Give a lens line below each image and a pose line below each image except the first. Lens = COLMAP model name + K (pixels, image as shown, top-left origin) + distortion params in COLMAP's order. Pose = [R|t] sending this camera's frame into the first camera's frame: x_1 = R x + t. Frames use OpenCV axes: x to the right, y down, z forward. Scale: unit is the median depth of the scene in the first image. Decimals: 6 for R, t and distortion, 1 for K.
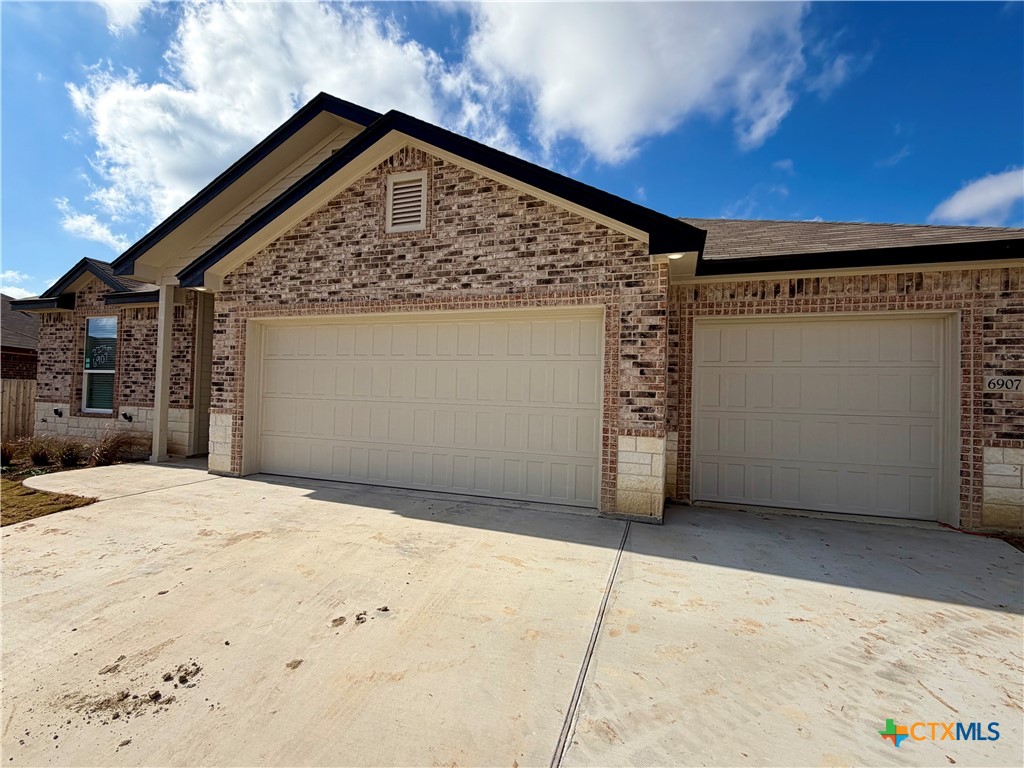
lens RADIAL K [[490.4, 0, 511.1], [0, 490.4, 384.4], [0, 0, 1]] dist [-0.005885, -0.000149]
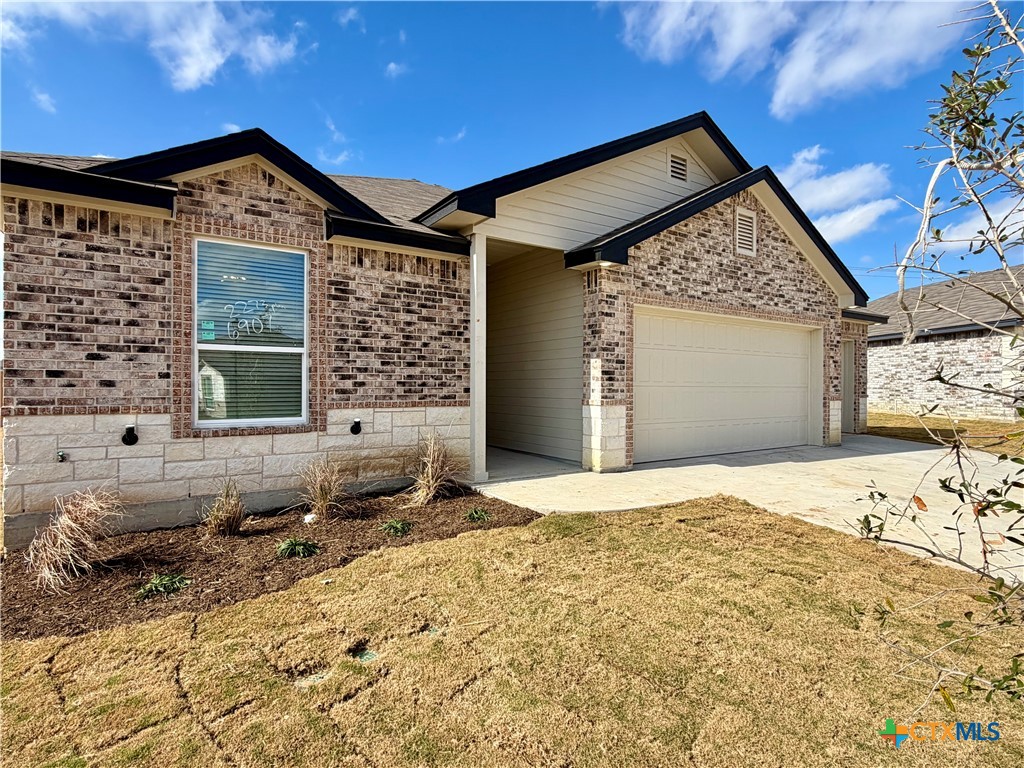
lens RADIAL K [[529.9, 0, 510.8], [0, 529.9, 384.5], [0, 0, 1]] dist [0.002126, -0.000284]
pose [[0.598960, -0.023367, 0.800438, -1.579230], [-0.005183, 0.999440, 0.033055, -0.011024], [-0.800763, -0.023947, 0.598503, 0.594407]]
